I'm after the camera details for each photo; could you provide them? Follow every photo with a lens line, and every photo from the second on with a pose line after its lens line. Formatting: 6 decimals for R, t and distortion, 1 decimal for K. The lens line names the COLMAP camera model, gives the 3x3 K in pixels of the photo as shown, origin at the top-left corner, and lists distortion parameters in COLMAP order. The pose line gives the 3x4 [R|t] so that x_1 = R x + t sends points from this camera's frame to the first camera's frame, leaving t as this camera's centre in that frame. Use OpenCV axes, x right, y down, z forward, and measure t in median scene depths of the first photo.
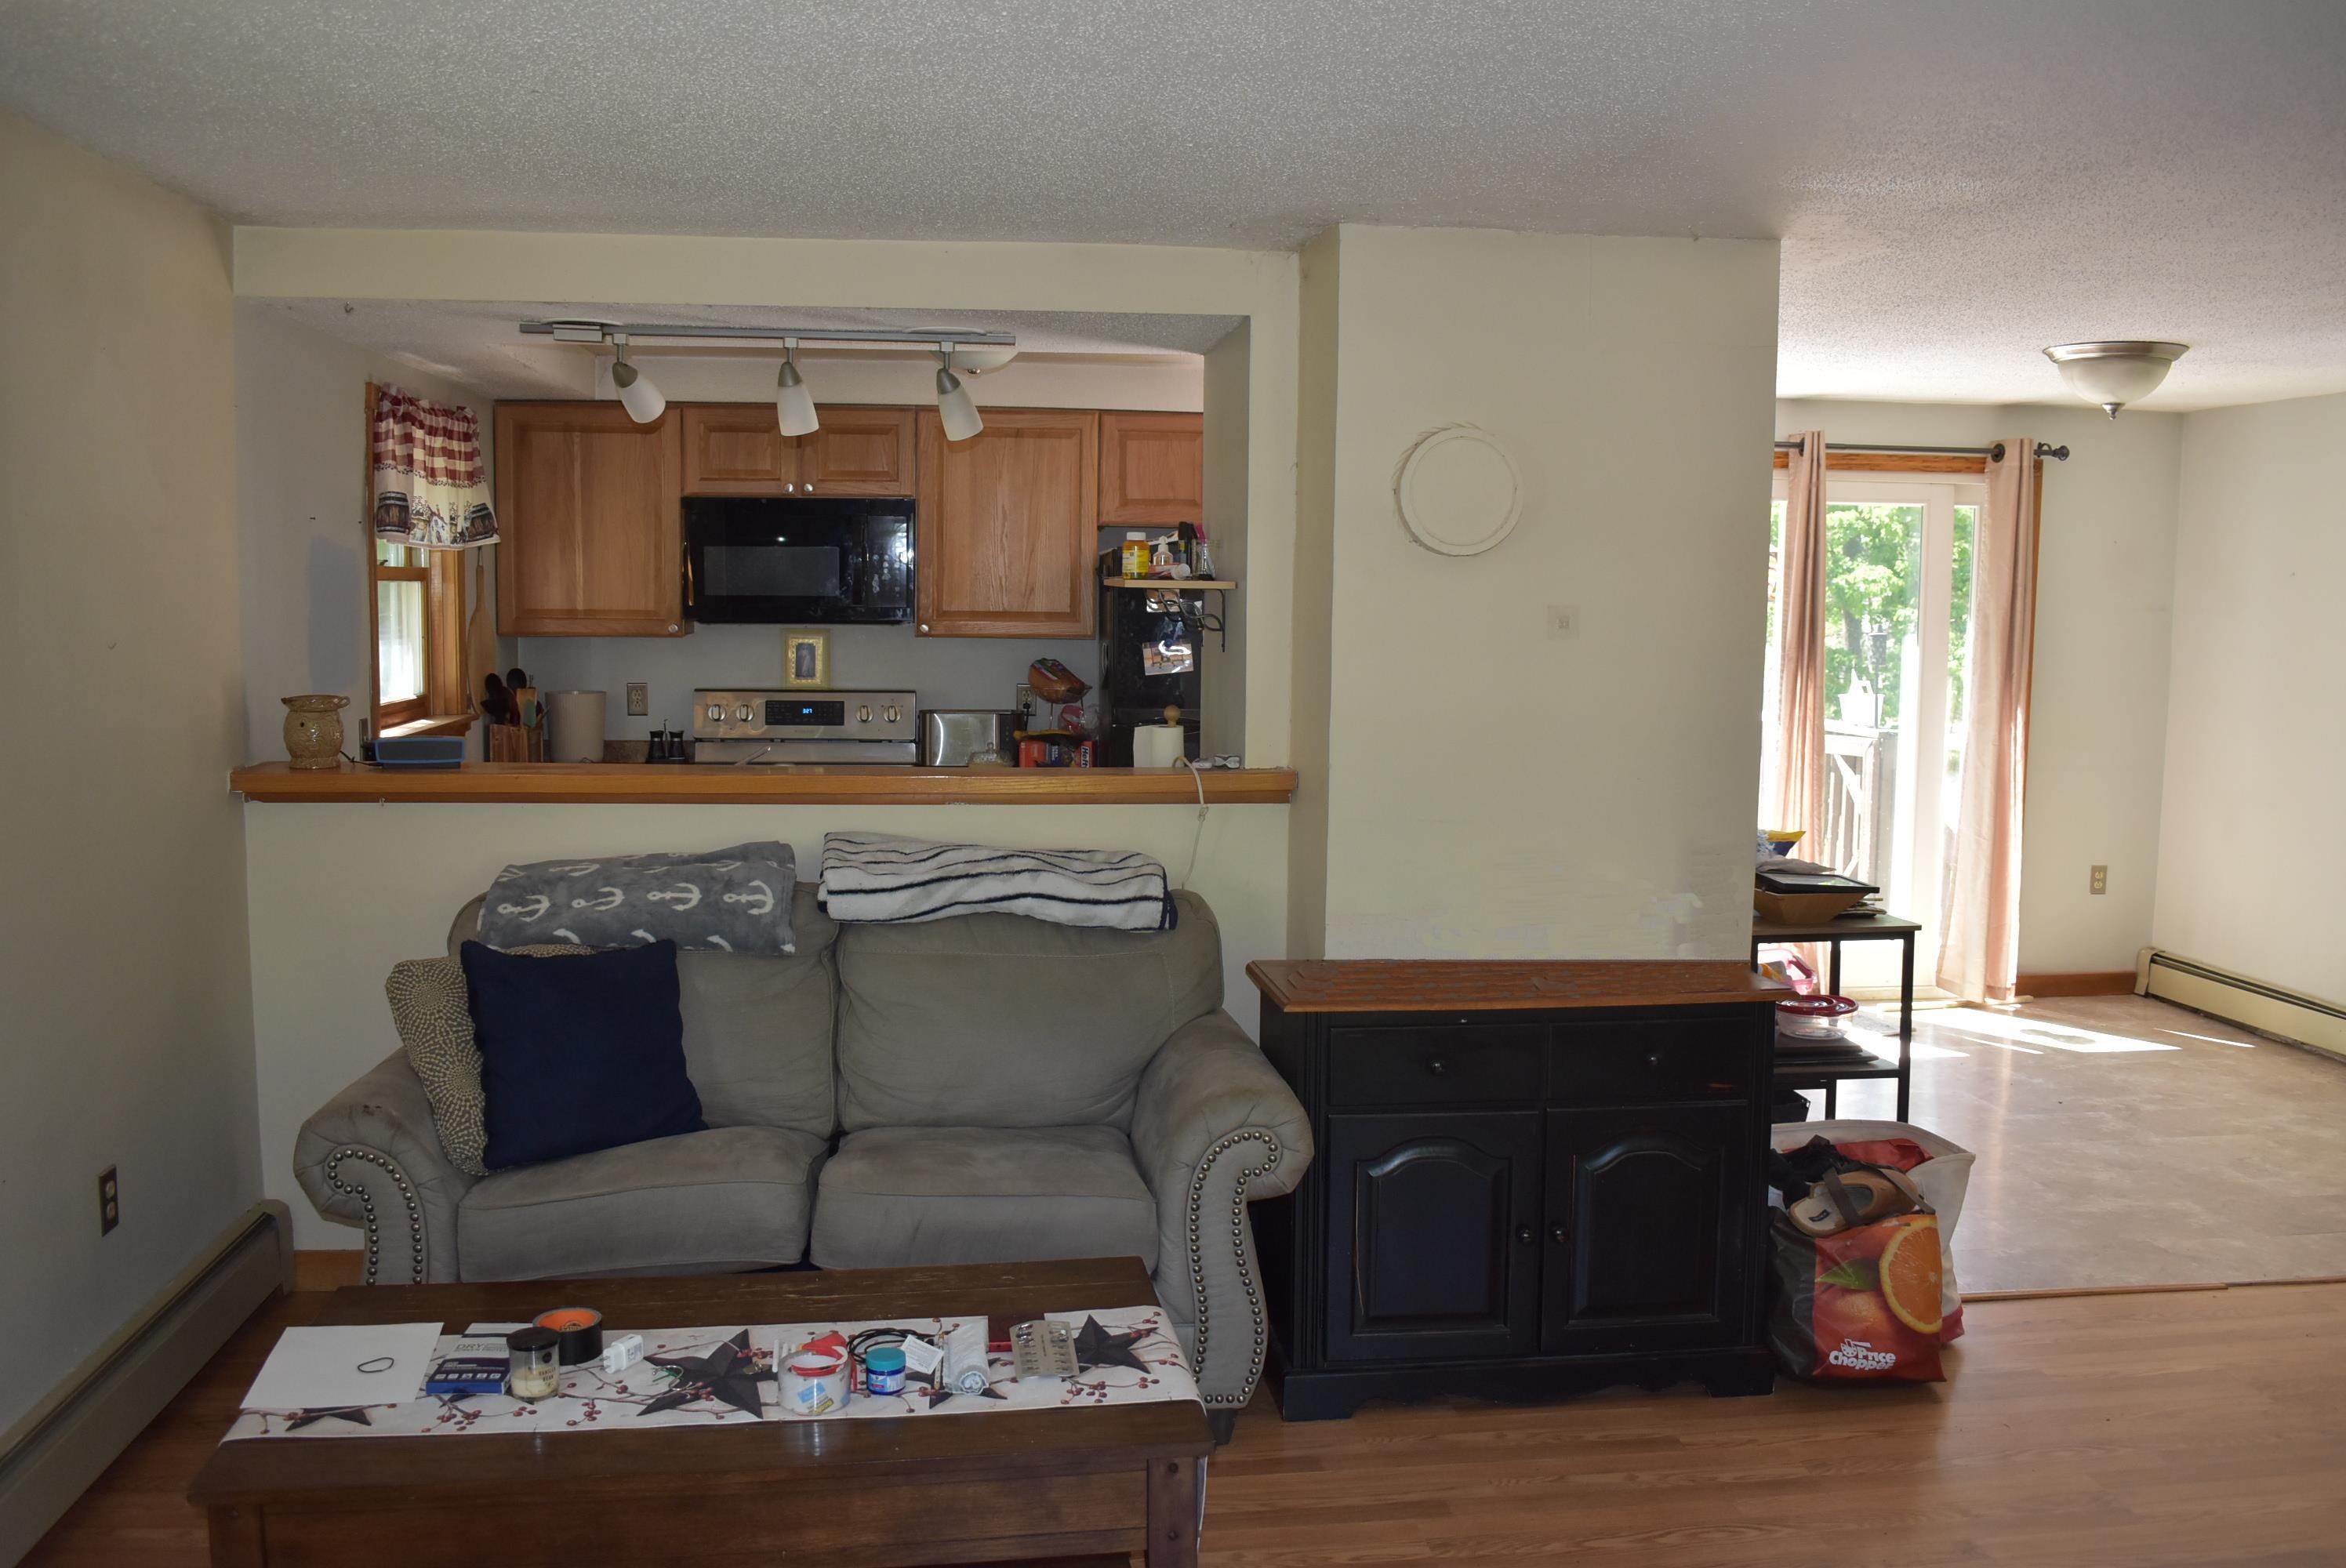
lens RADIAL K [[2022.7, 0, 1173.0], [0, 2022.7, 784.0], [0, 0, 1]] dist [-0.059175, 0.004673]
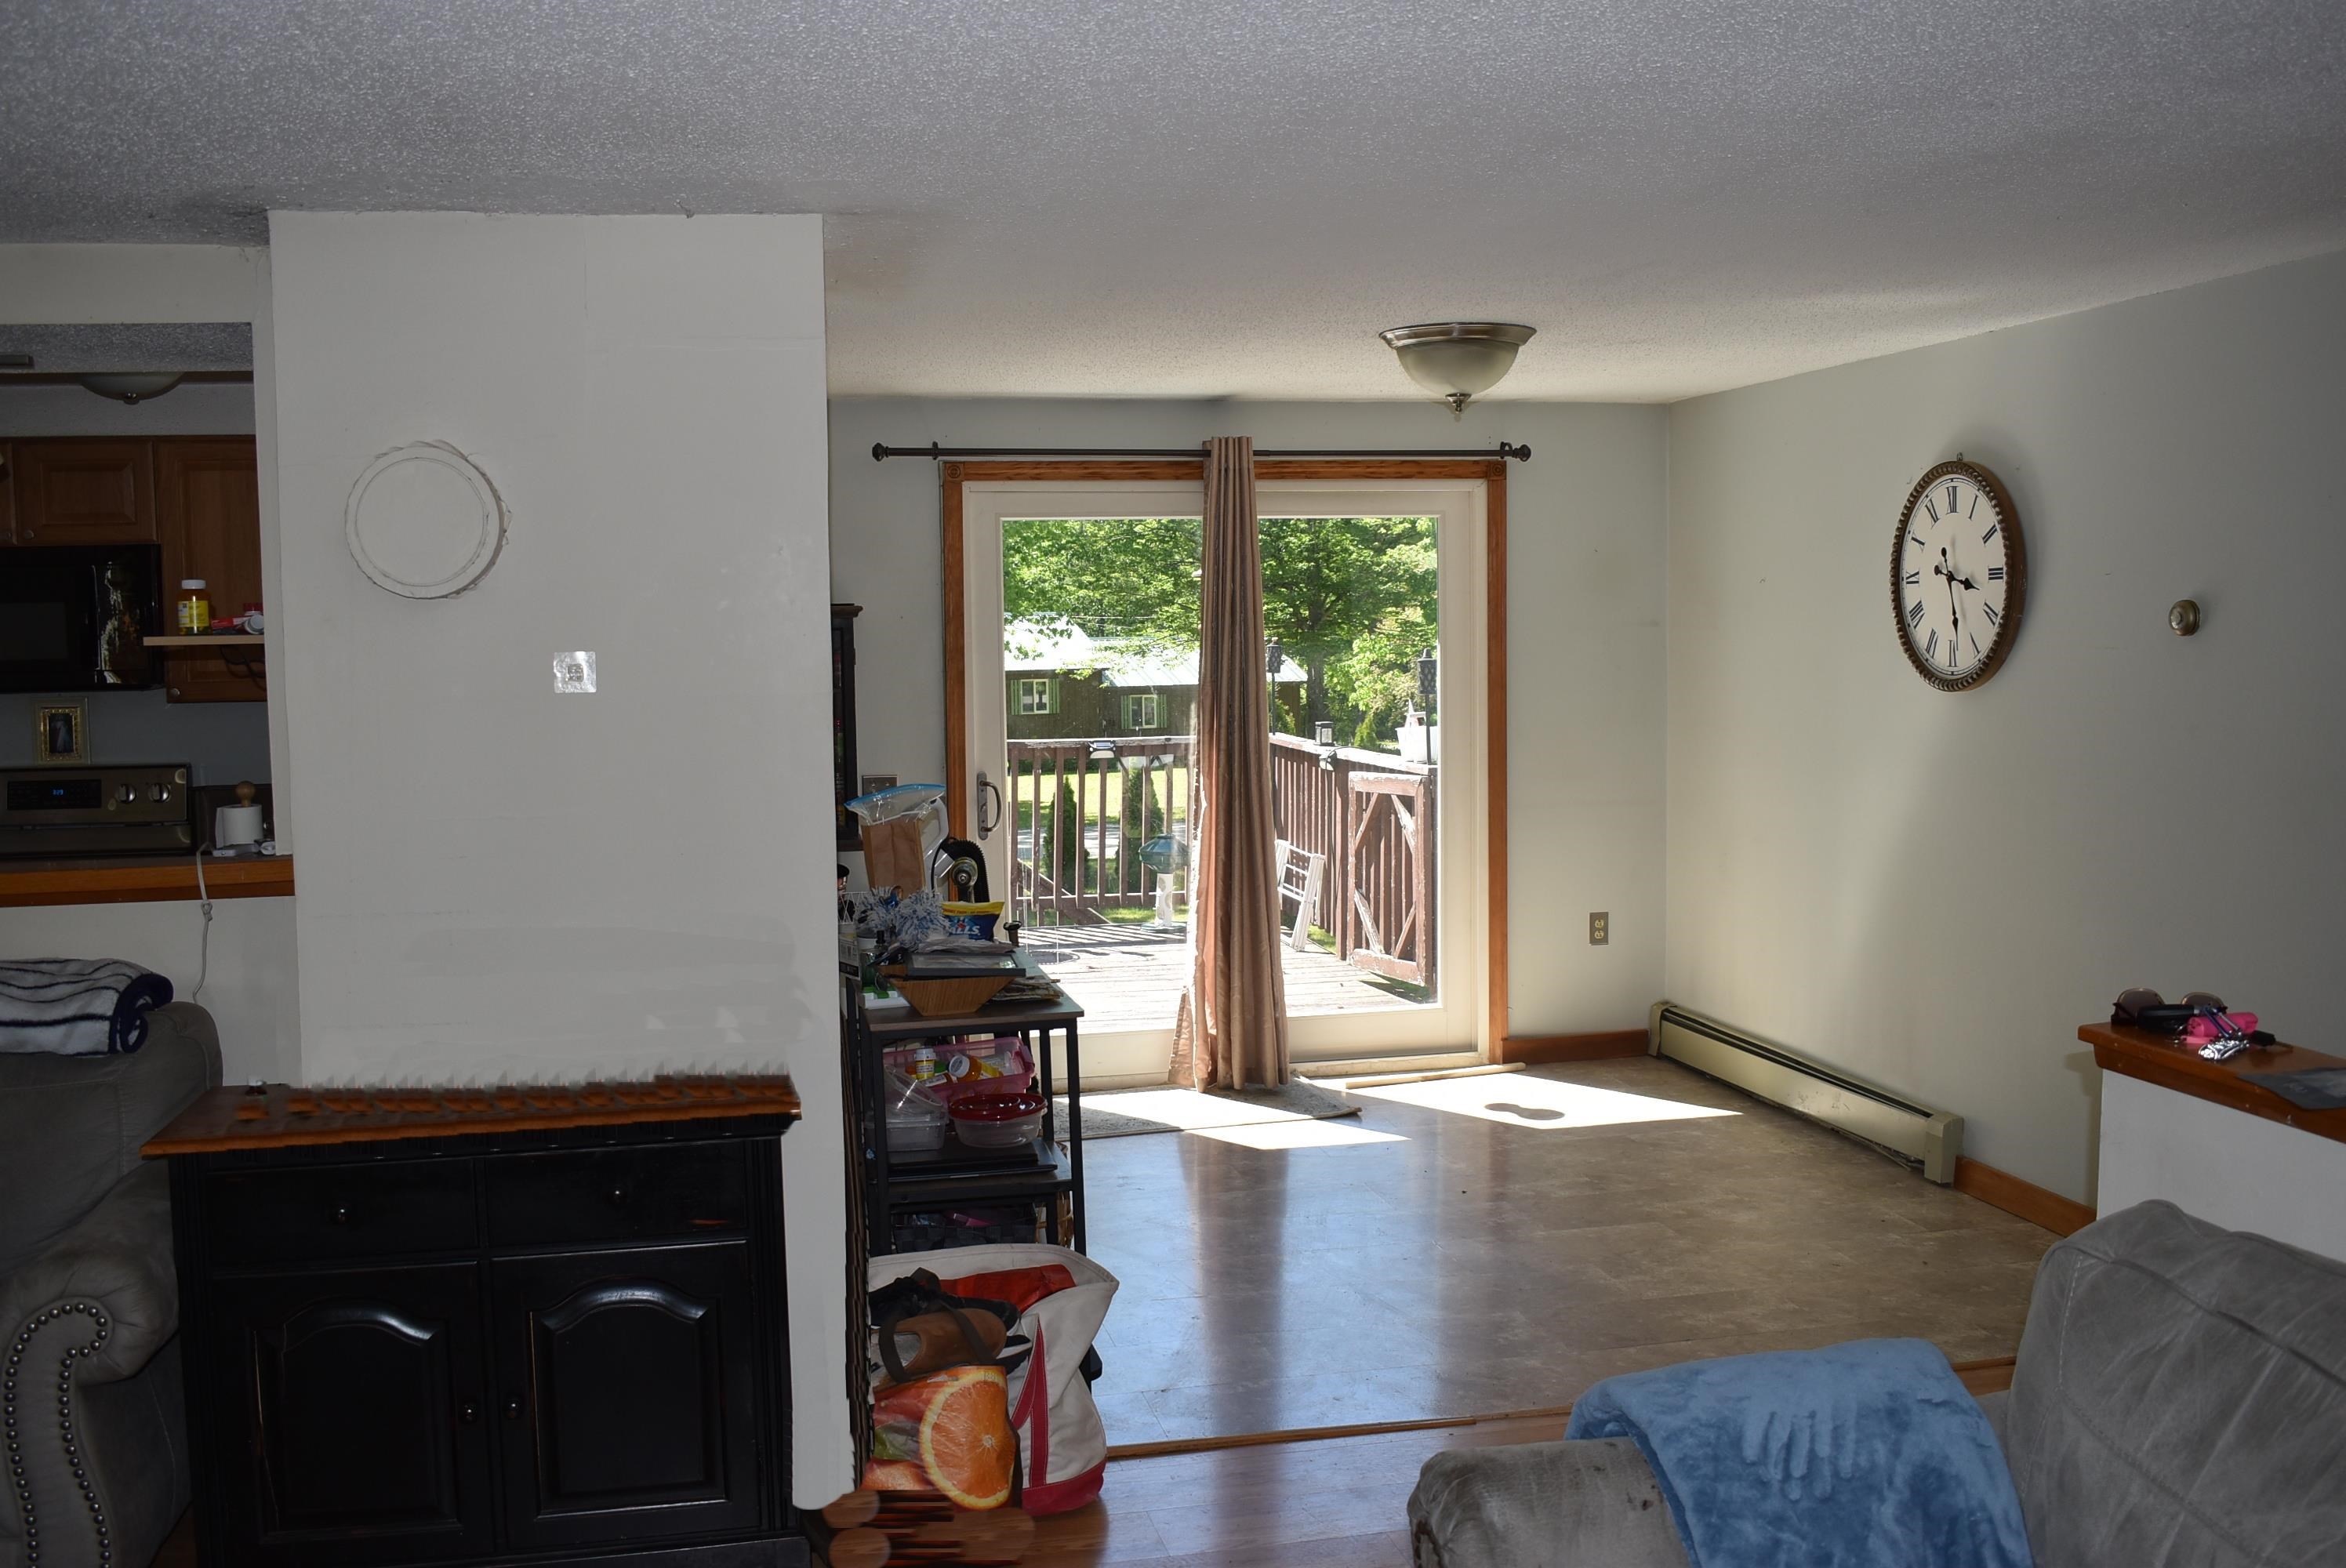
lens RADIAL K [[2182.7, 0, 1173.0], [0, 2182.7, 784.0], [0, 0, 1]] dist [-0.007818, -0.150968]
pose [[0.996824, -0.033669, 0.072167, 0.273798], [0.035227, 0.999171, -0.020426, -0.004530], [-0.071419, 0.022903, 0.997183, 0.053950]]
